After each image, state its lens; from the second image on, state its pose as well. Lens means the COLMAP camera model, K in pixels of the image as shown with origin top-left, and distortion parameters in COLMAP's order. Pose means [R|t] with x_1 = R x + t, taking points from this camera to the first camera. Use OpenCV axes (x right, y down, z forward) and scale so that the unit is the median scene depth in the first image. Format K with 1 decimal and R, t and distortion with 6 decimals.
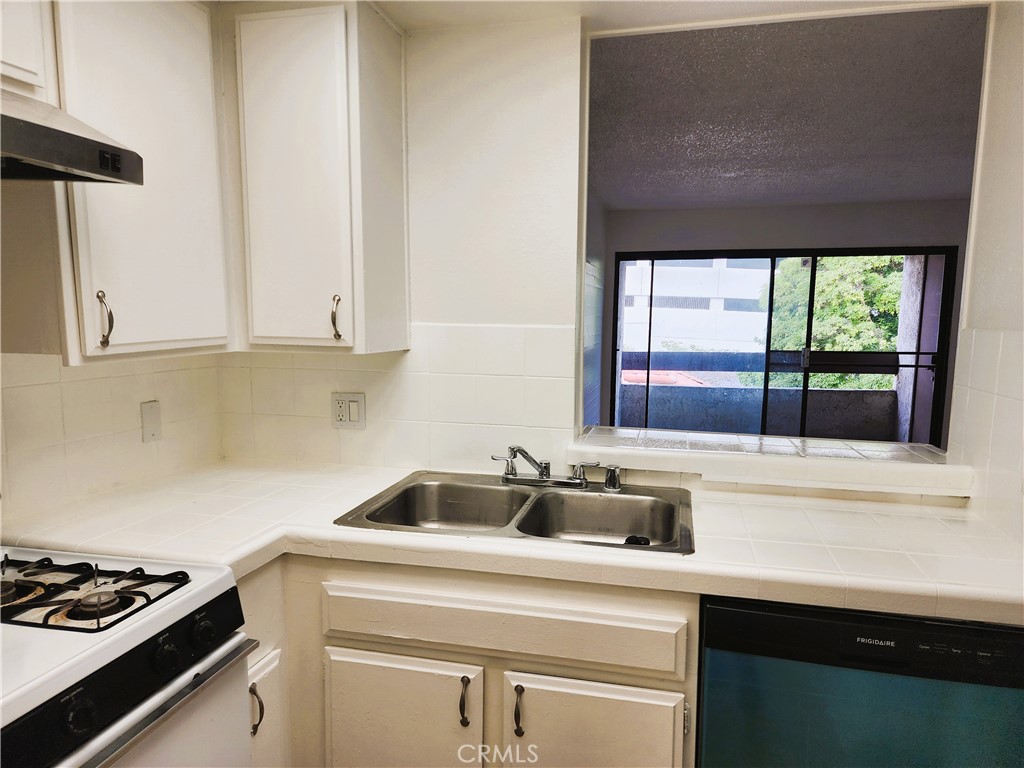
lens RADIAL K [[670.3, 0, 529.6], [0, 670.3, 403.6], [0, 0, 1]] dist [0.096738, -0.086917]
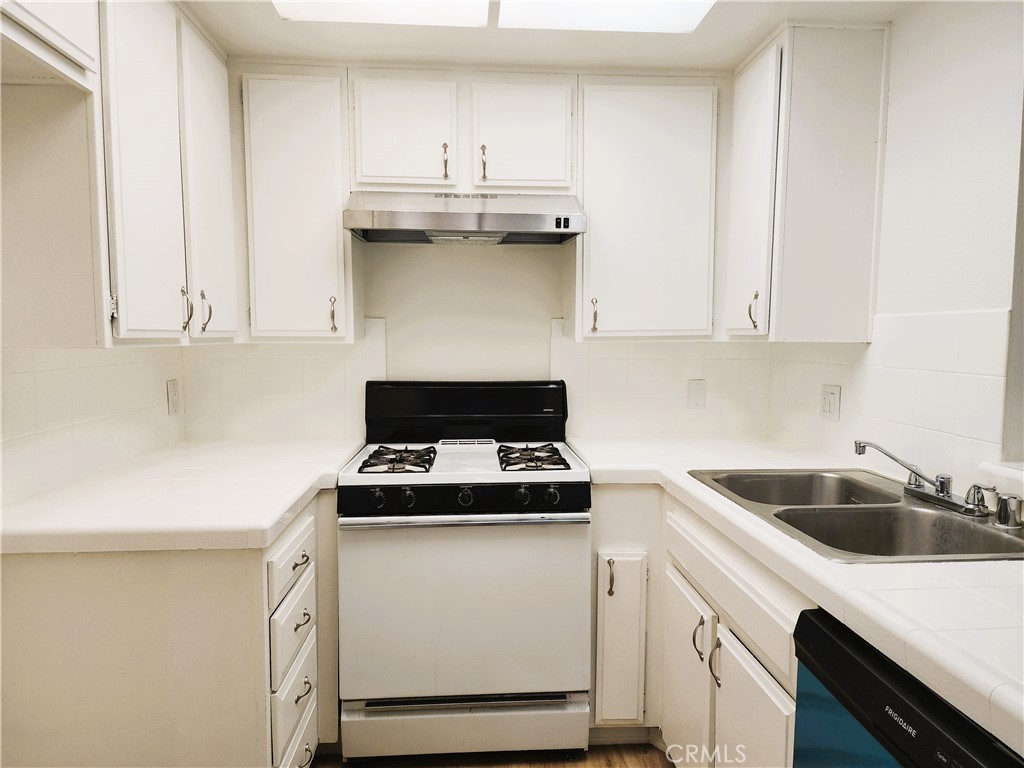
lens RADIAL K [[690.7, 0, 522.8], [0, 690.7, 406.1], [0, 0, 1]] dist [0.092057, -0.101487]
pose [[0.297115, 0.086463, -0.950919, 0.675462], [-0.127653, 0.990549, 0.050181, 0.024591], [0.946270, 0.106478, 0.305344, 0.240485]]
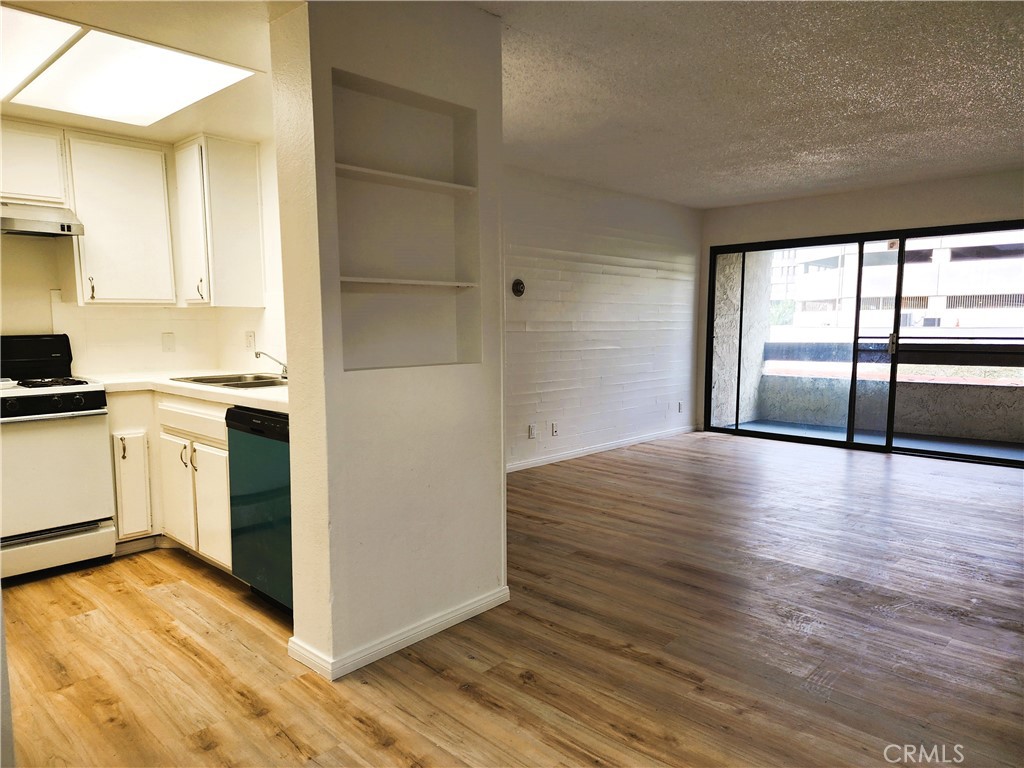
lens RADIAL K [[690.7, 0, 522.8], [0, 690.7, 406.1], [0, 0, 1]] dist [0.092057, -0.101487]
pose [[0.856236, 0.052344, -0.513926, 1.510753], [-0.062209, 0.998061, -0.001991, 0.157213], [0.512825, 0.033675, 0.857832, -0.298065]]
